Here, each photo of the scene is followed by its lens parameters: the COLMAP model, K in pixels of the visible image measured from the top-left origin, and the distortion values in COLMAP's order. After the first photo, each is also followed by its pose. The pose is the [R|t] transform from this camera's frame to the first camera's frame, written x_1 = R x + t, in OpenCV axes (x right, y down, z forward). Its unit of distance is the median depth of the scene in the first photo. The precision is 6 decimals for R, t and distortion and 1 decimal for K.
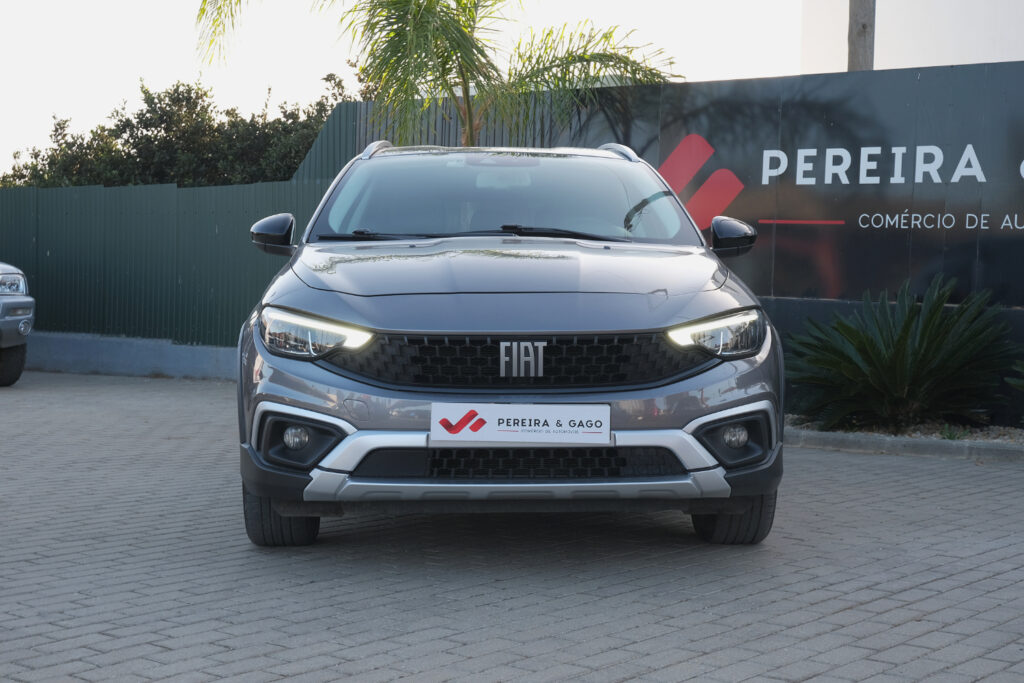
lens RADIAL K [[1529.3, 0, 510.9], [0, 1529.3, 343.6], [0, 0, 1]] dist [-0.020874, 0.000000]
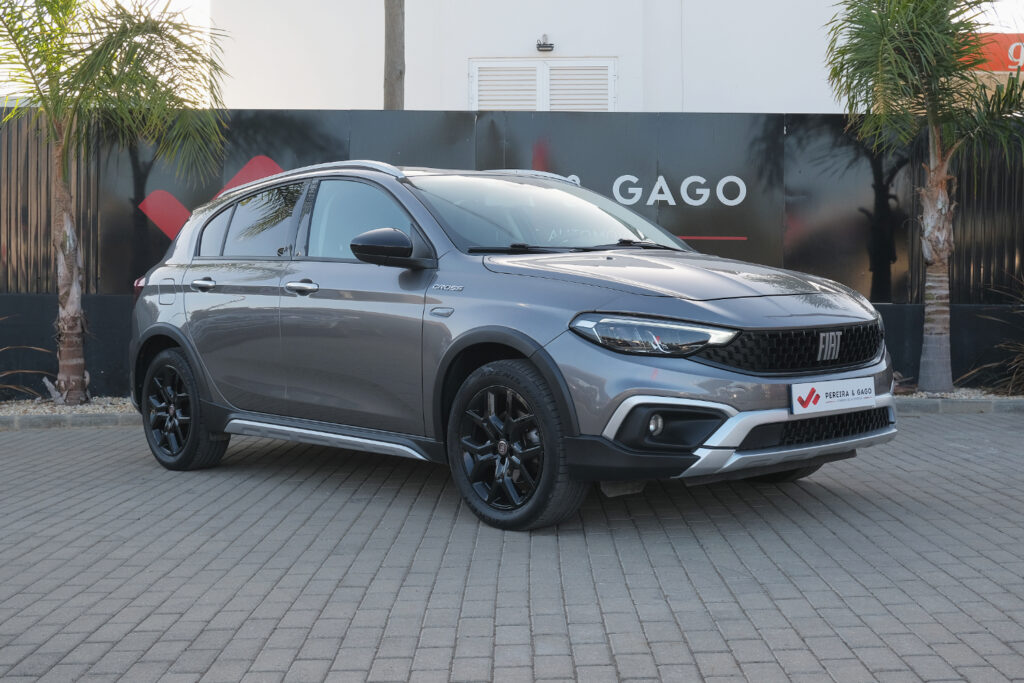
lens RADIAL K [[1331.8, 0, 528.0], [0, 1331.8, 343.3], [0, 0, 1]] dist [-0.053466, 0.000000]
pose [[0.766444, -0.046989, 0.640590, -0.416403], [0.043478, 0.998828, 0.021246, -0.012368], [-0.640837, 0.011568, 0.767589, 0.142083]]
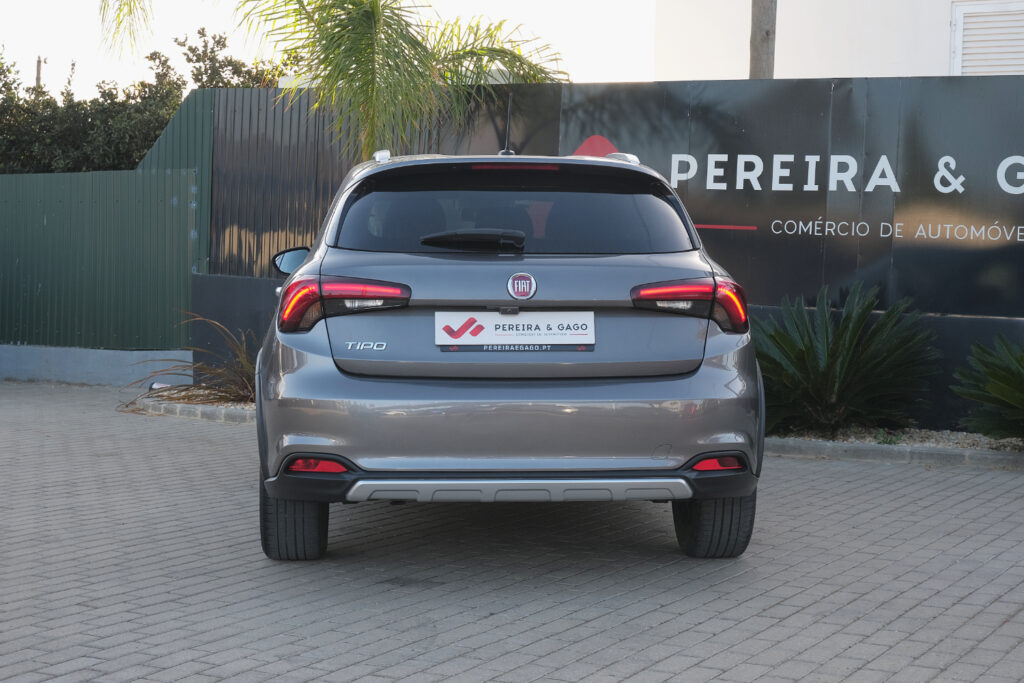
lens RADIAL K [[1640.0, 0, 509.4], [0, 1640.0, 336.3], [0, 0, 1]] dist [-0.052878, 0.000000]
pose [[0.982852, -0.005372, 0.184316, -0.152253], [0.003609, 0.999945, 0.009898, -0.020116], [-0.184359, -0.009063, 0.982817, -0.039841]]
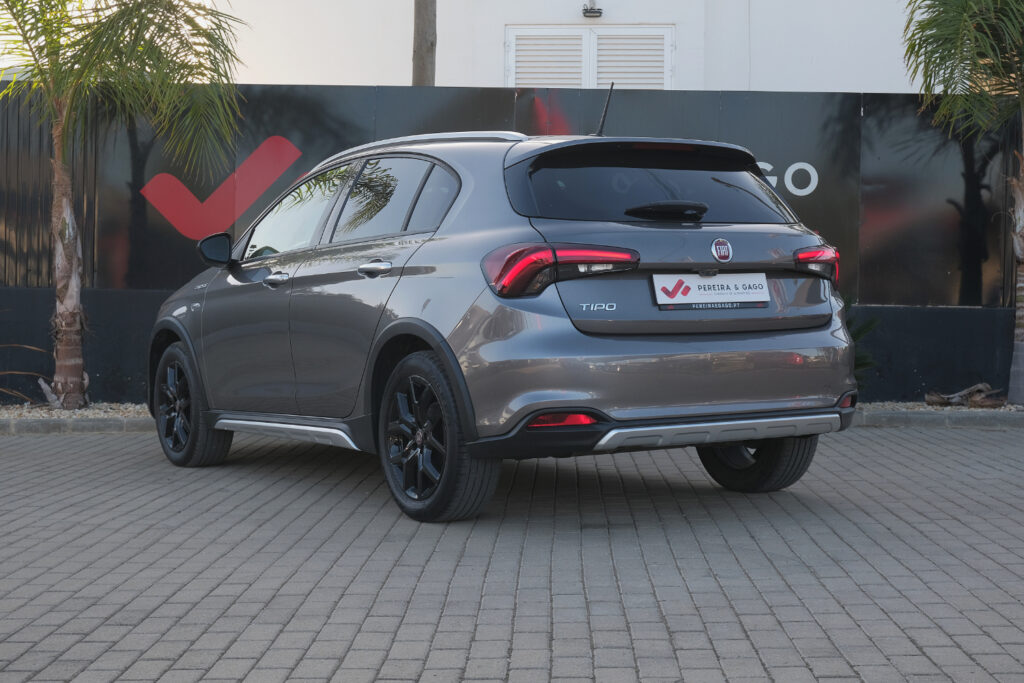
lens RADIAL K [[1636.8, 0, 507.0], [0, 1636.8, 338.1], [0, 0, 1]] dist [-0.076089, 0.000000]
pose [[0.788237, -0.030475, 0.614617, -0.492229], [0.033950, 0.999405, 0.006014, -0.004880], [-0.614434, 0.016126, 0.788803, 0.062128]]
